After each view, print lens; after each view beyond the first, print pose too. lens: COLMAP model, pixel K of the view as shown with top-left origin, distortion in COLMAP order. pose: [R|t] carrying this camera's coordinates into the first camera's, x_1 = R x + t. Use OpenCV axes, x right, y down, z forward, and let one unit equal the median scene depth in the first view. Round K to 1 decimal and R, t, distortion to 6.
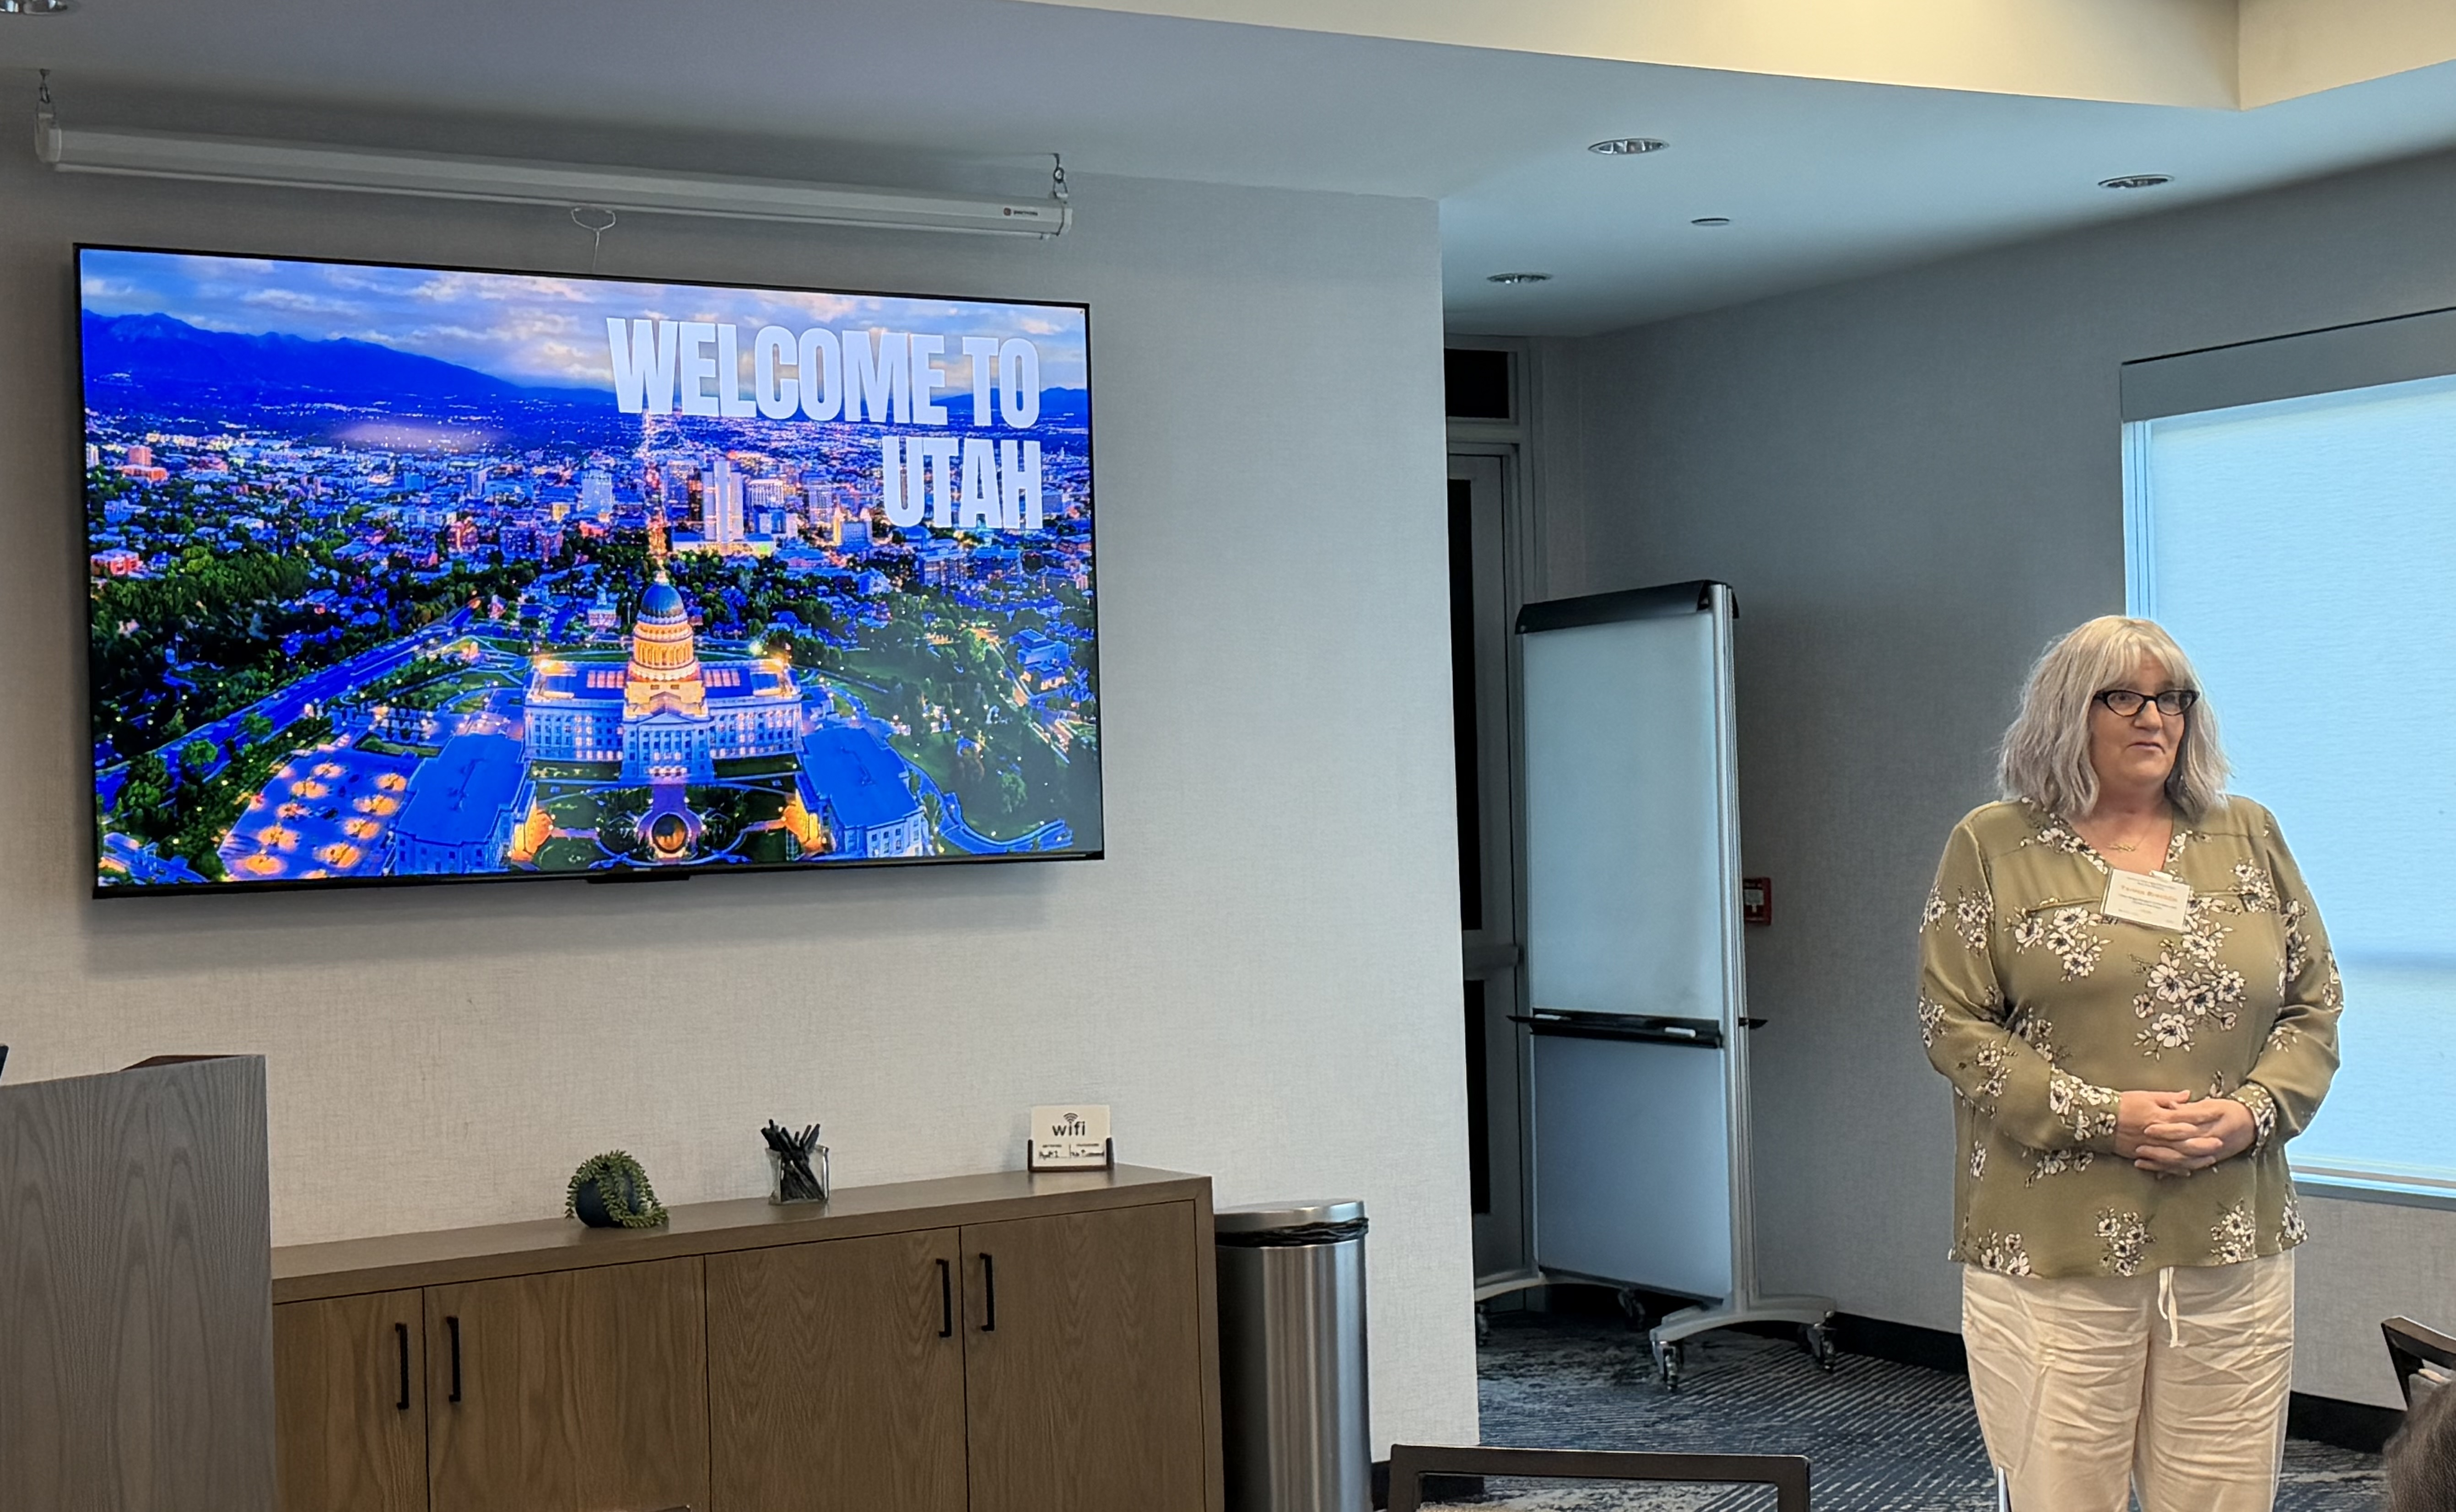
lens RADIAL K [[3556.8, 0, 1297.0], [0, 3556.8, 739.4], [0, 0, 1]] dist [0.130806, 0.000000]
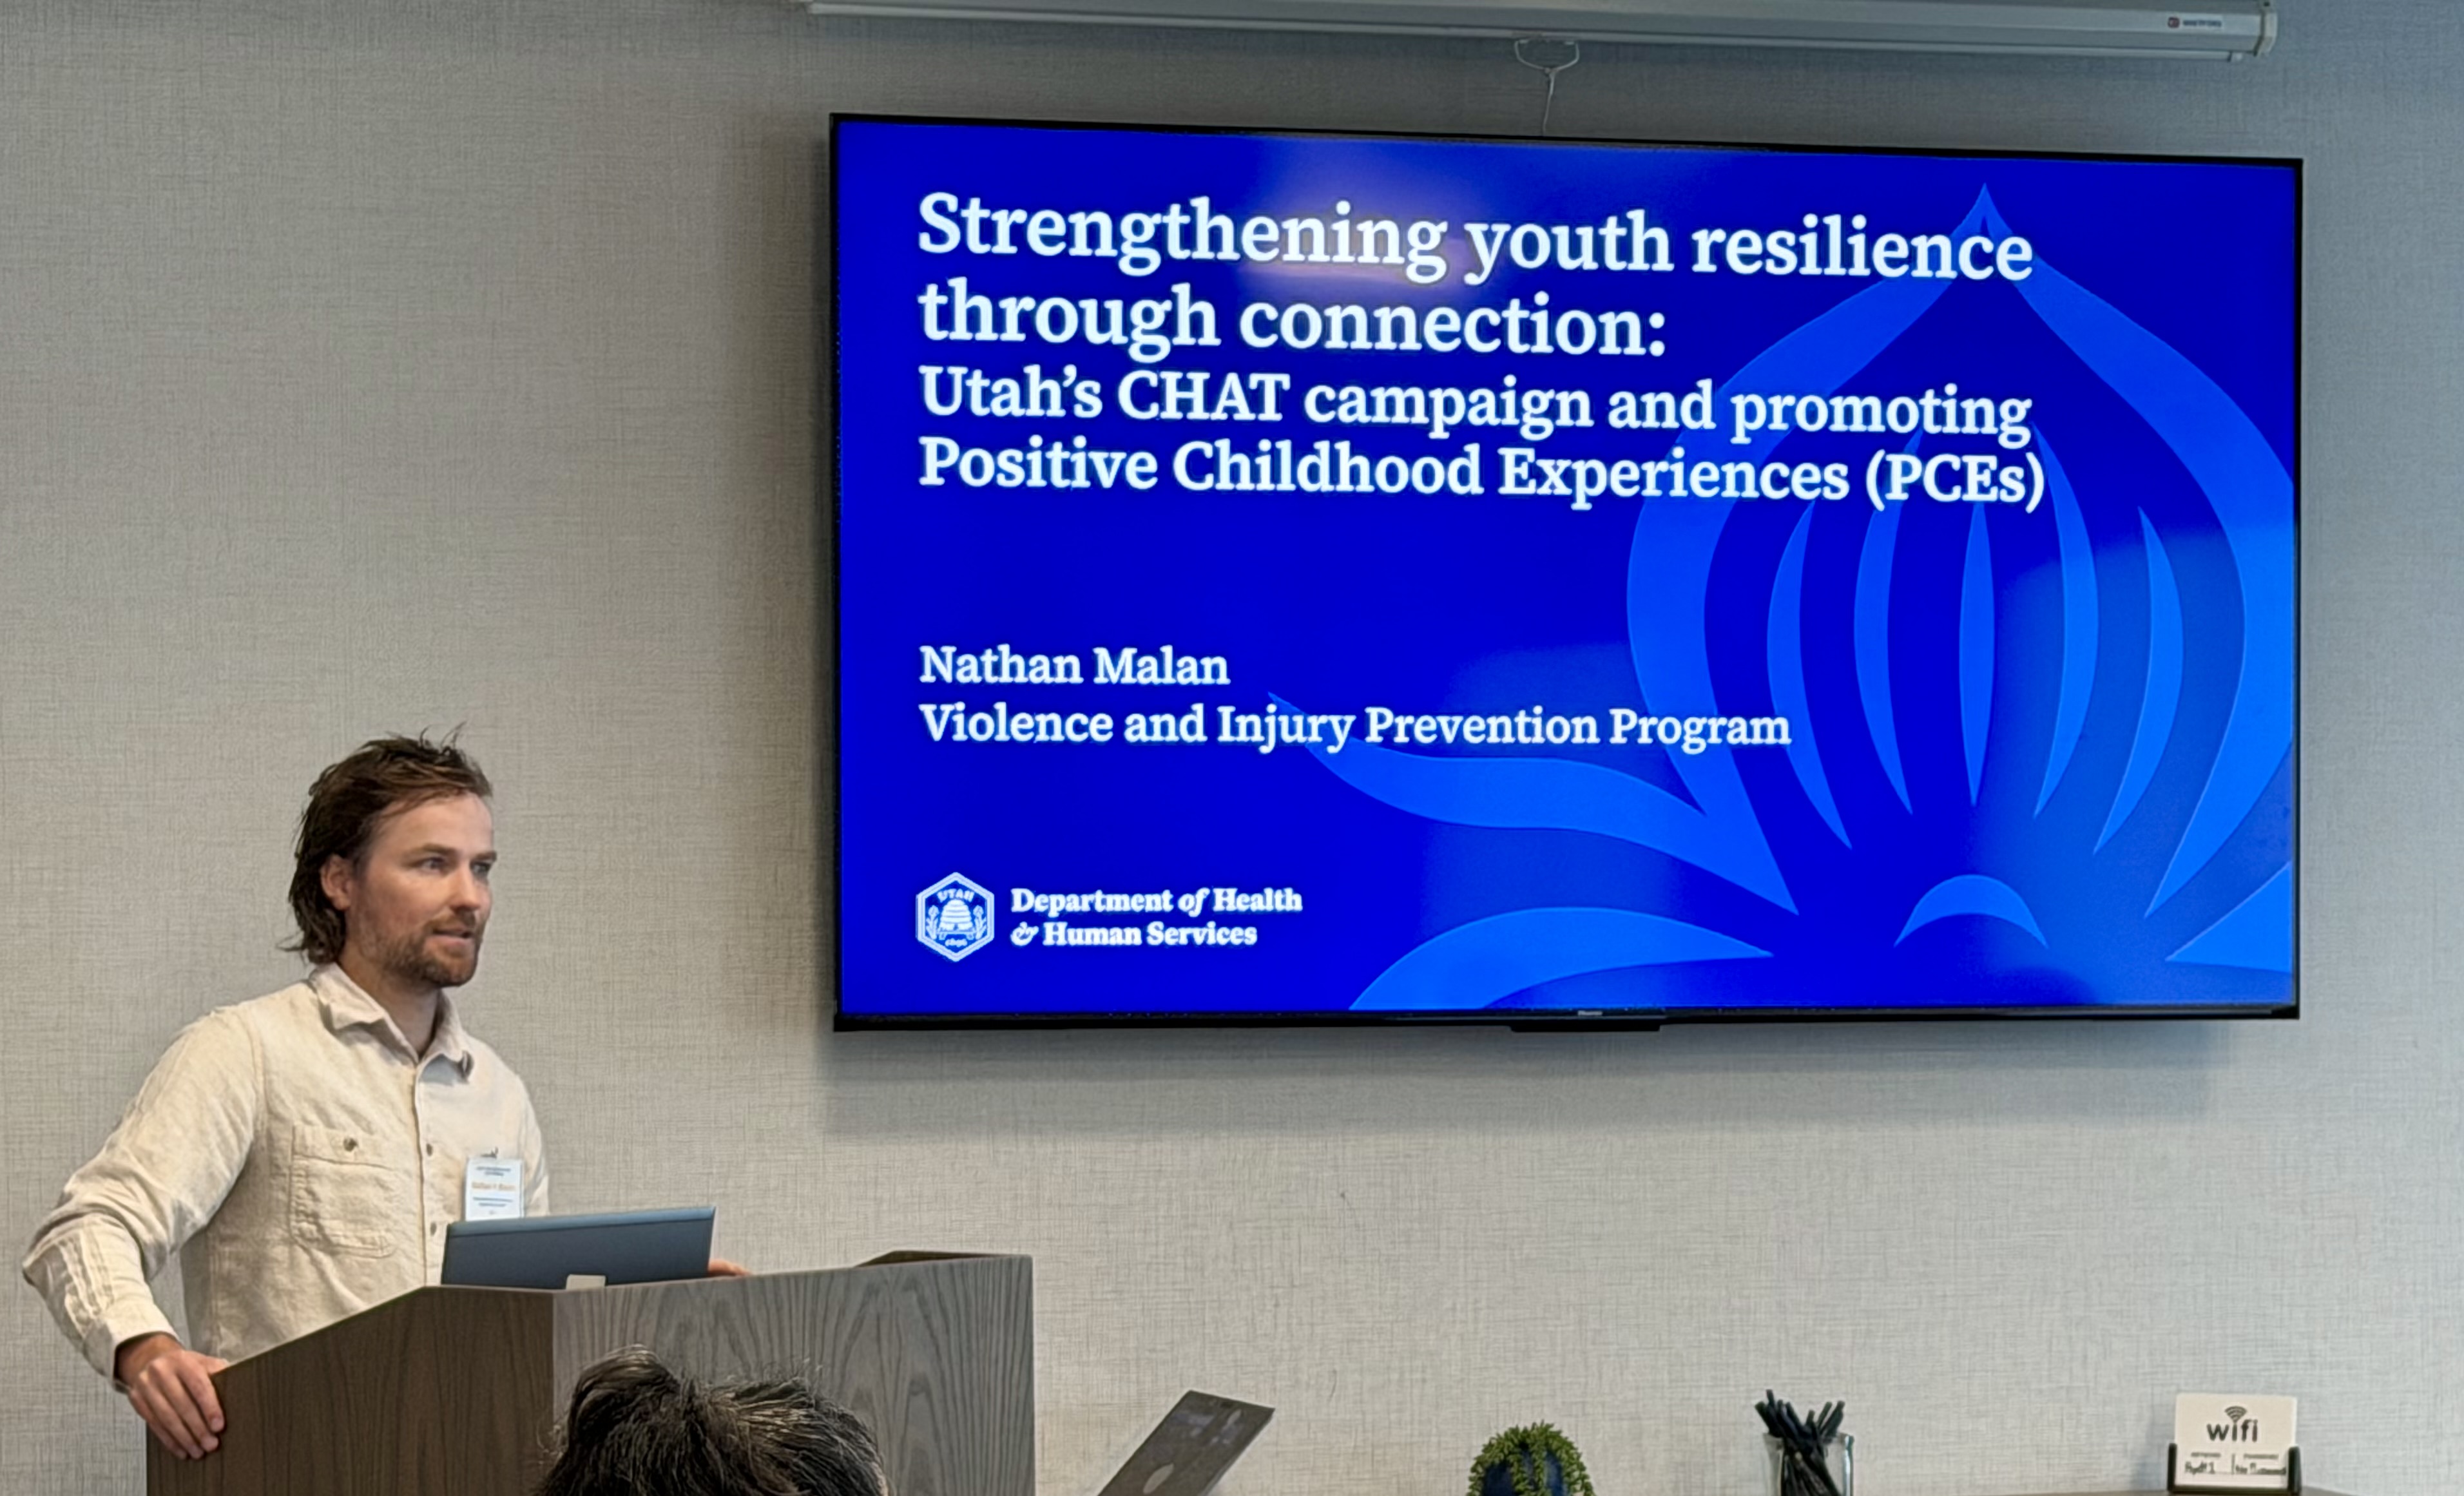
lens RADIAL K [[6467.3, 0, 1325.5], [0, 6467.3, 901.1], [0, 0, 1]] dist [0.067011, 0.000000]
pose [[0.965524, 0.026906, -0.258920, 0.085256], [-0.021137, 0.999463, 0.025039, -0.014523], [0.259455, -0.018703, 0.965574, -0.197118]]
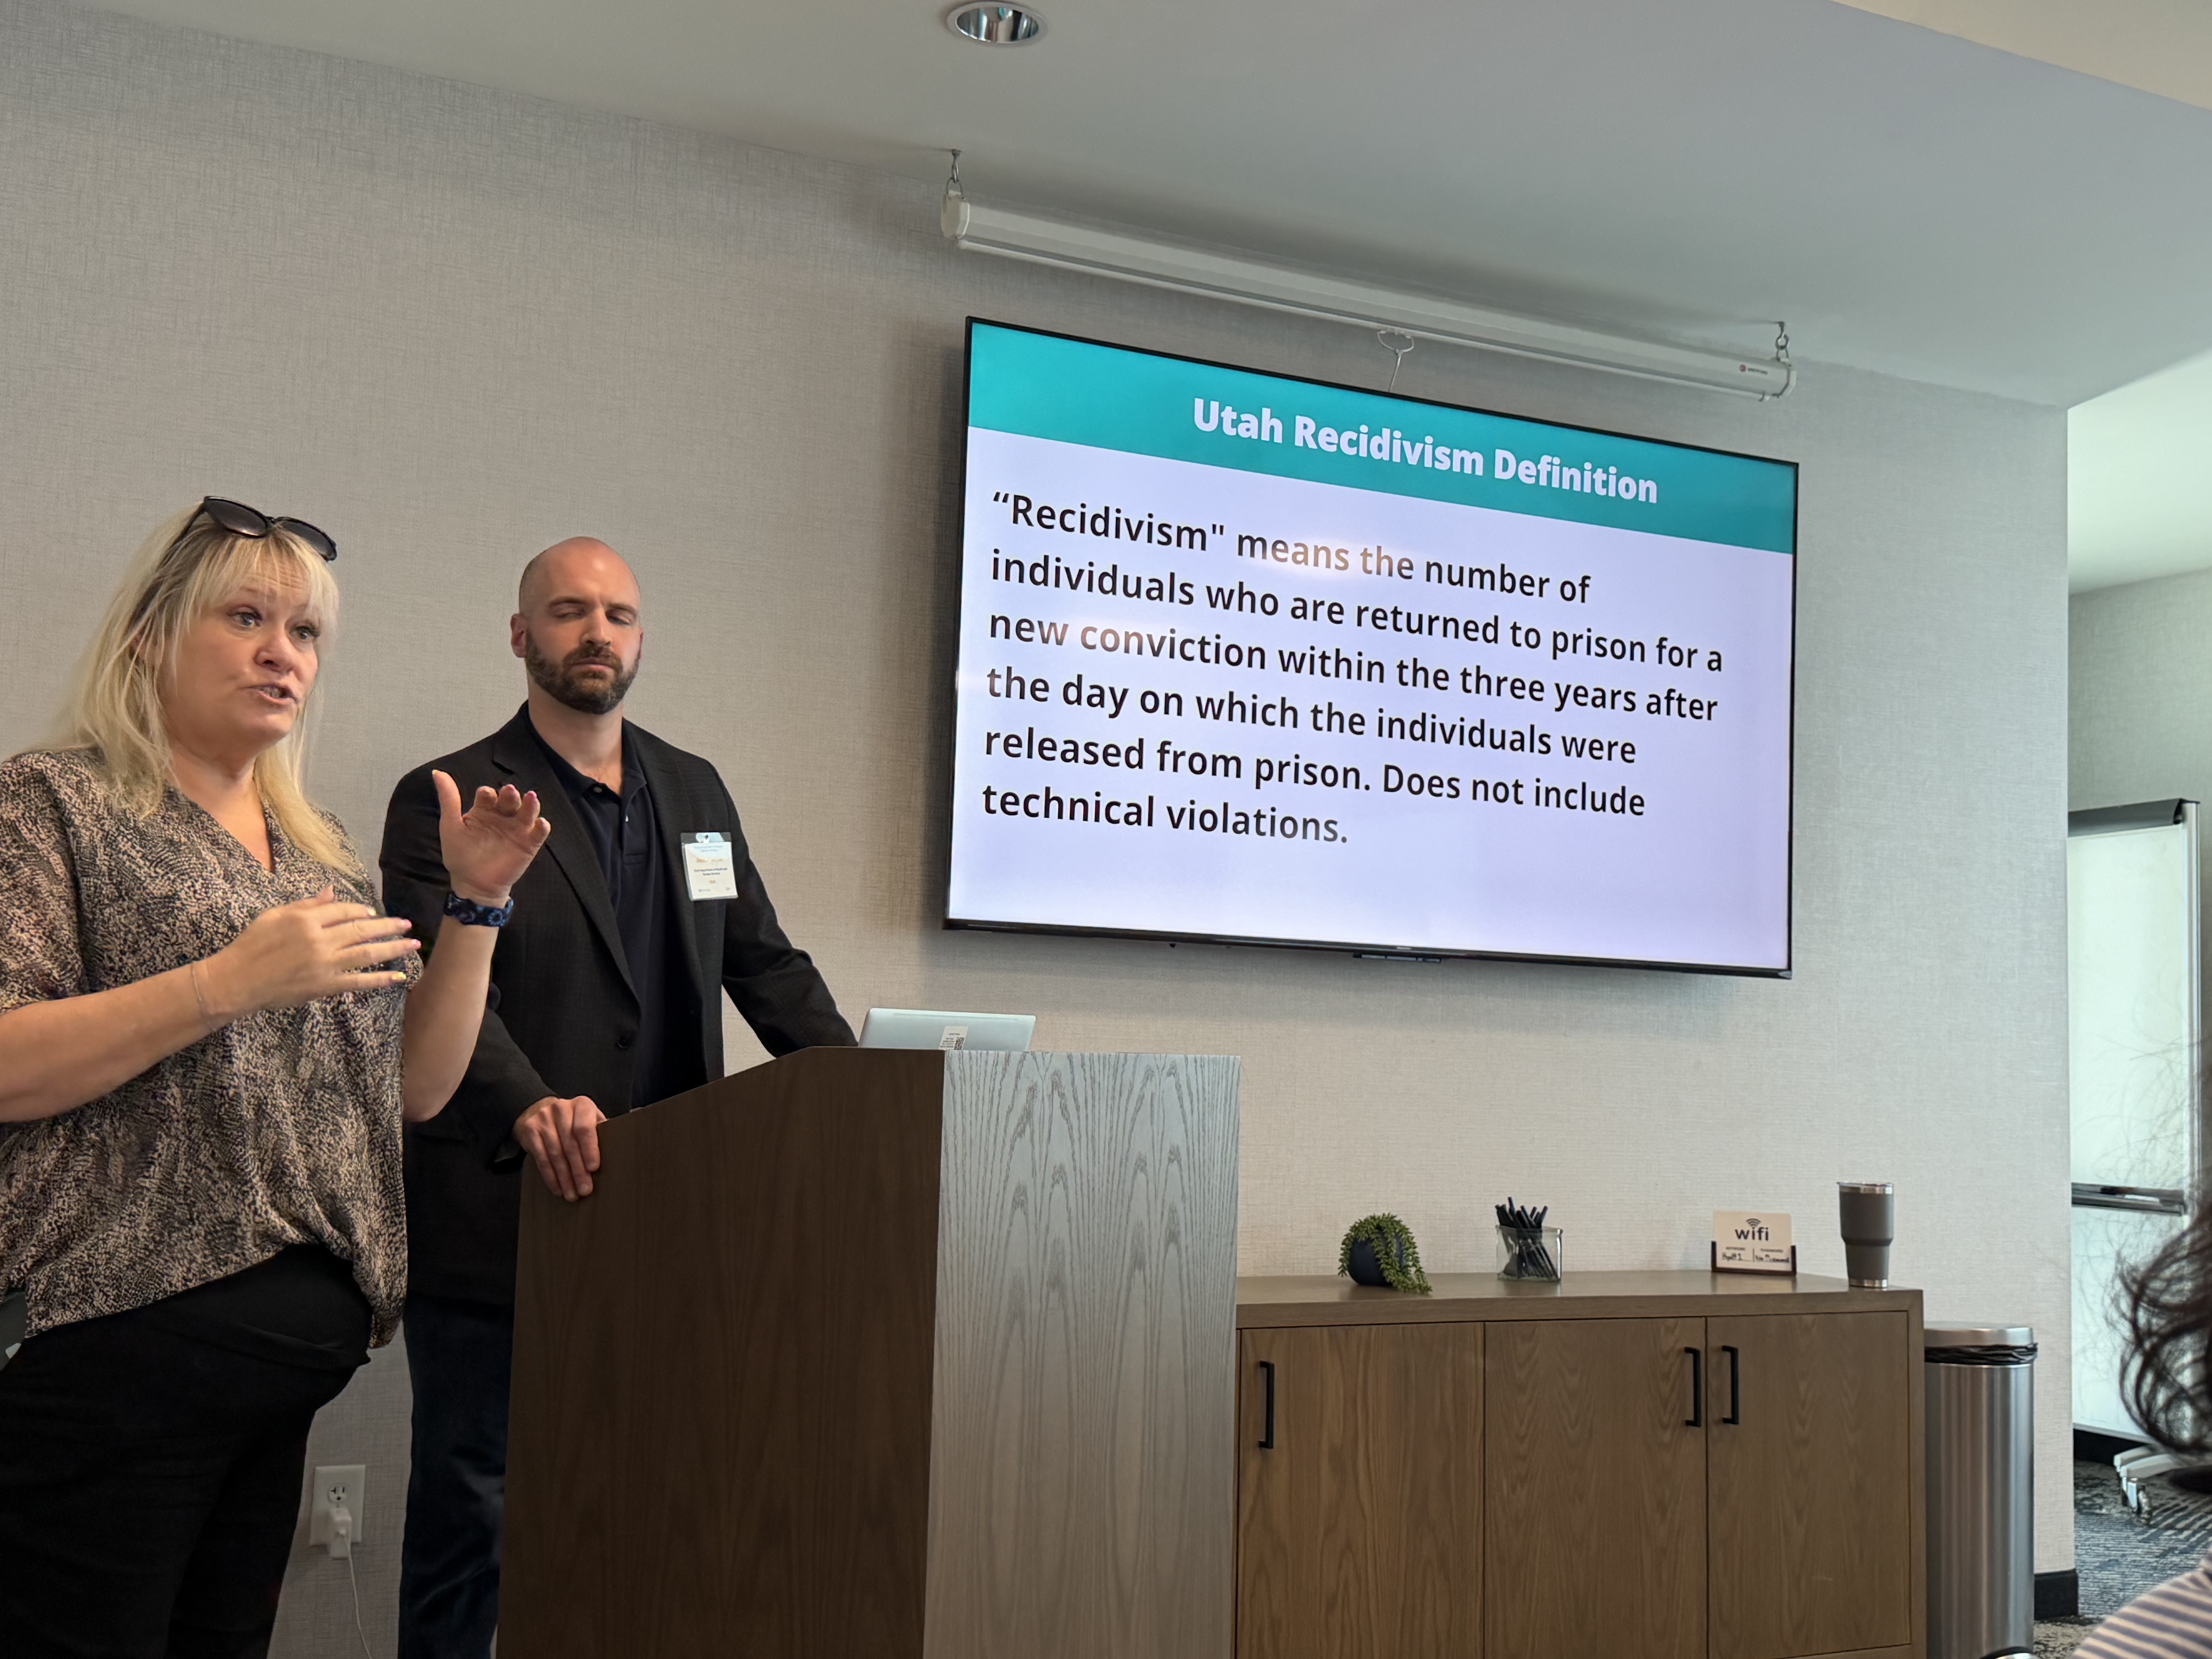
lens RADIAL K [[2307.0, 0, 1091.1], [0, 2307.0, 839.5], [0, 0, 1]] dist [0.081014, 0.000000]
pose [[0.993772, 0.053684, -0.097653, -0.209869], [-0.061295, 0.995169, -0.076692, 0.062205], [0.093064, 0.082200, 0.992261, 0.311787]]
